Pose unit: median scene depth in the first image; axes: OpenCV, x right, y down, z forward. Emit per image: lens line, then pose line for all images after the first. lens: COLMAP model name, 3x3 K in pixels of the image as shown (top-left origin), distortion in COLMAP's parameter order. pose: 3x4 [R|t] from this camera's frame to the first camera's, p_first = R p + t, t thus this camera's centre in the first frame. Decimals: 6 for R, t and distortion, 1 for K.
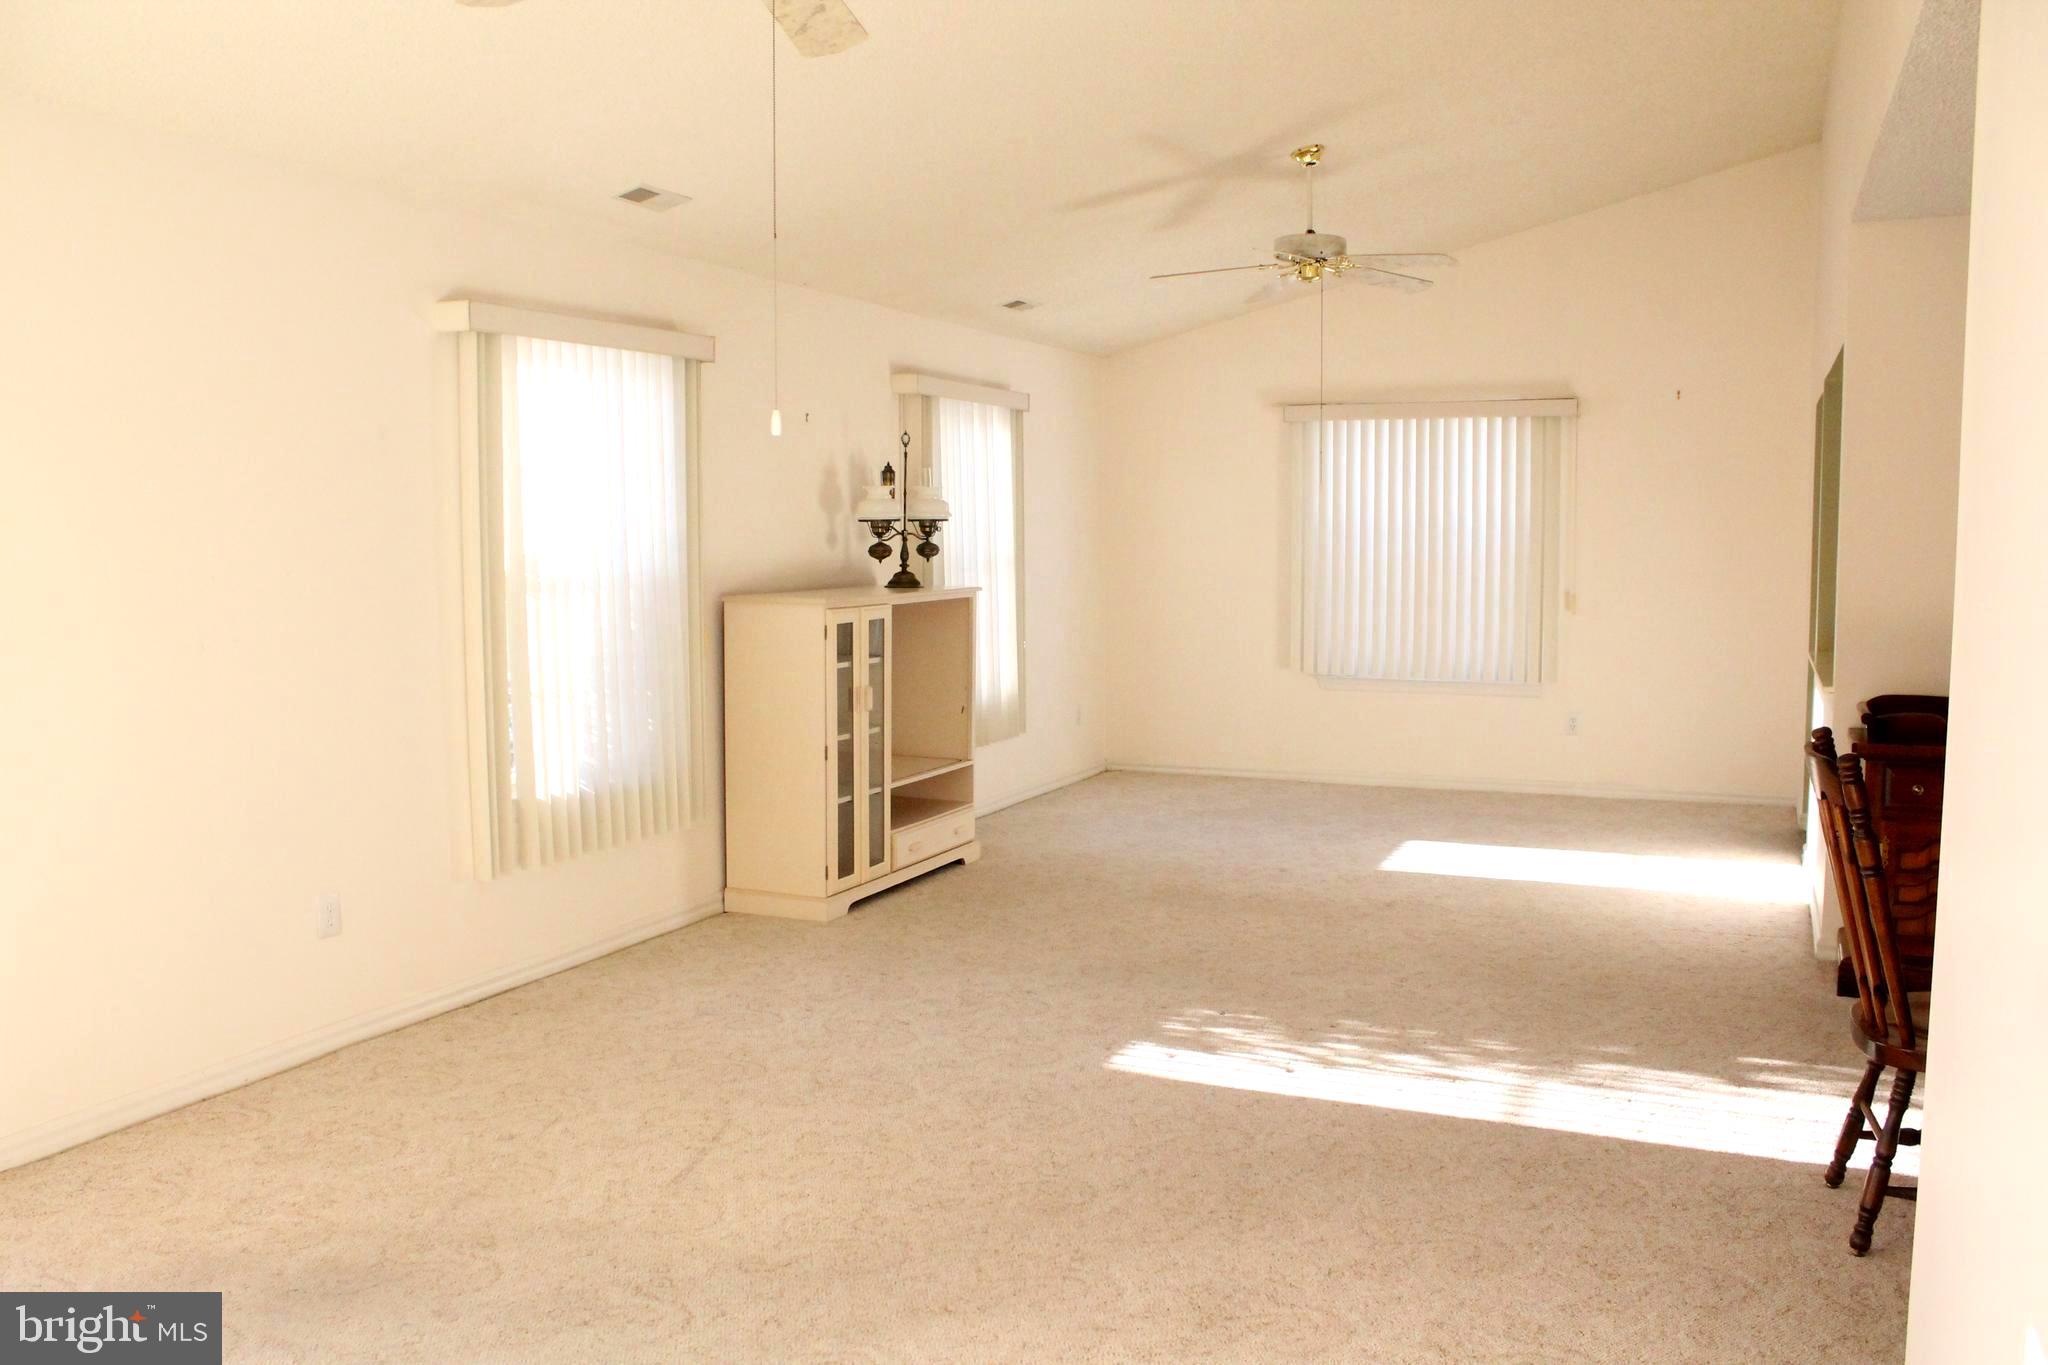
lens RADIAL K [[1722.6, 0, 1009.9], [0, 1722.6, 675.4], [0, 0, 1]] dist [-0.121724, 0.063505]
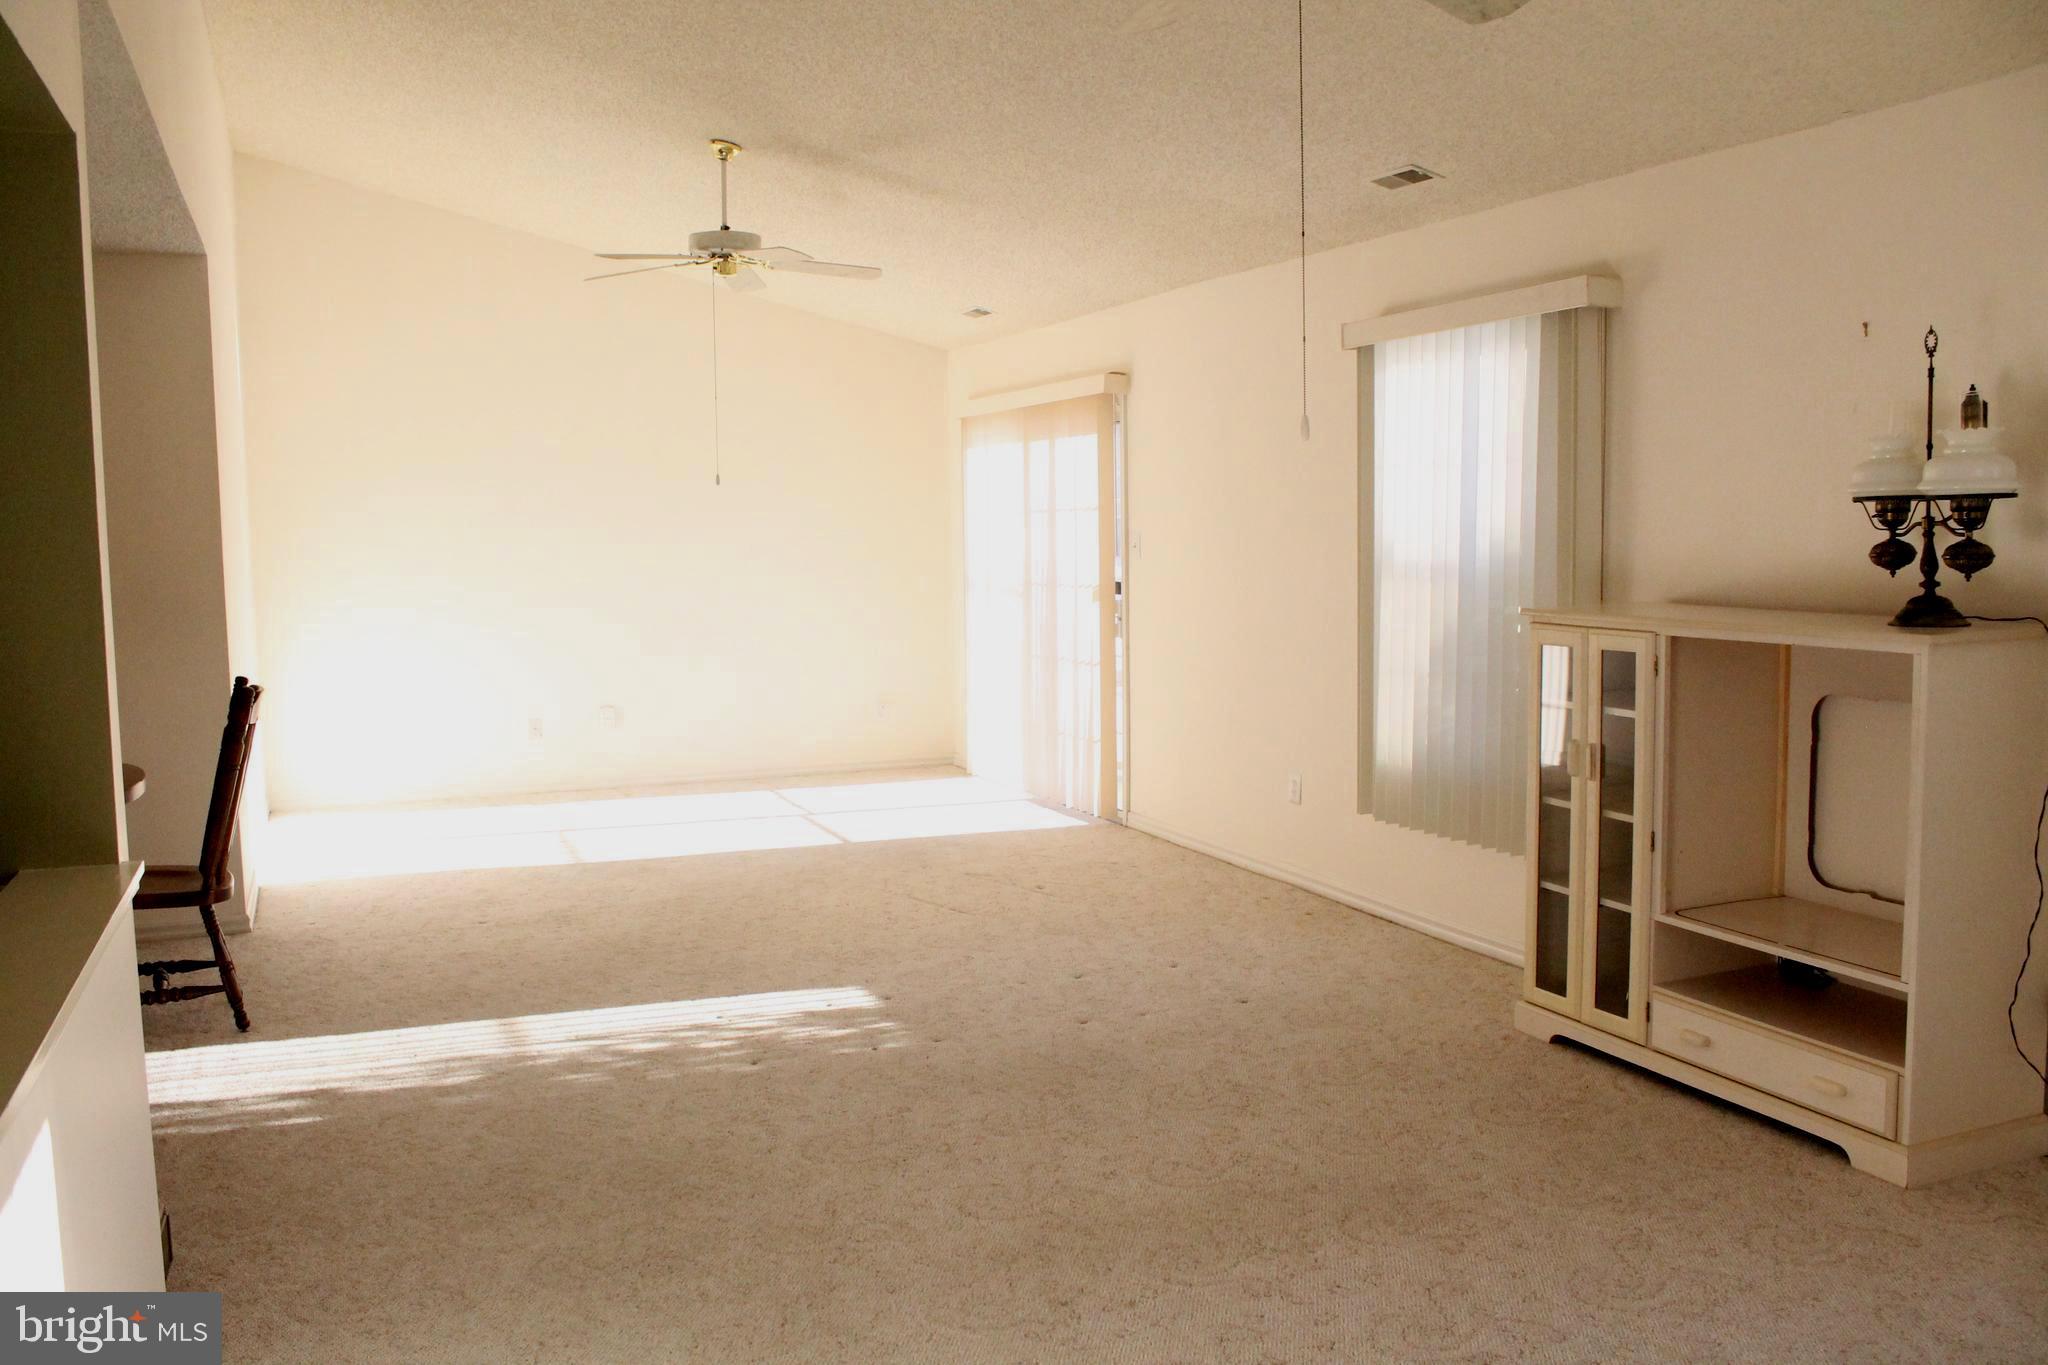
lens RADIAL K [[1722.6, 0, 1002.0], [0, 1722.6, 692.2], [0, 0, 1]] dist [-0.121724, 0.063505]
pose [[-0.692730, 0.079148, -0.716840, 0.568149], [-0.049845, 0.986329, 0.157071, -0.109451], [0.719472, 0.144539, -0.679315, 1.294293]]
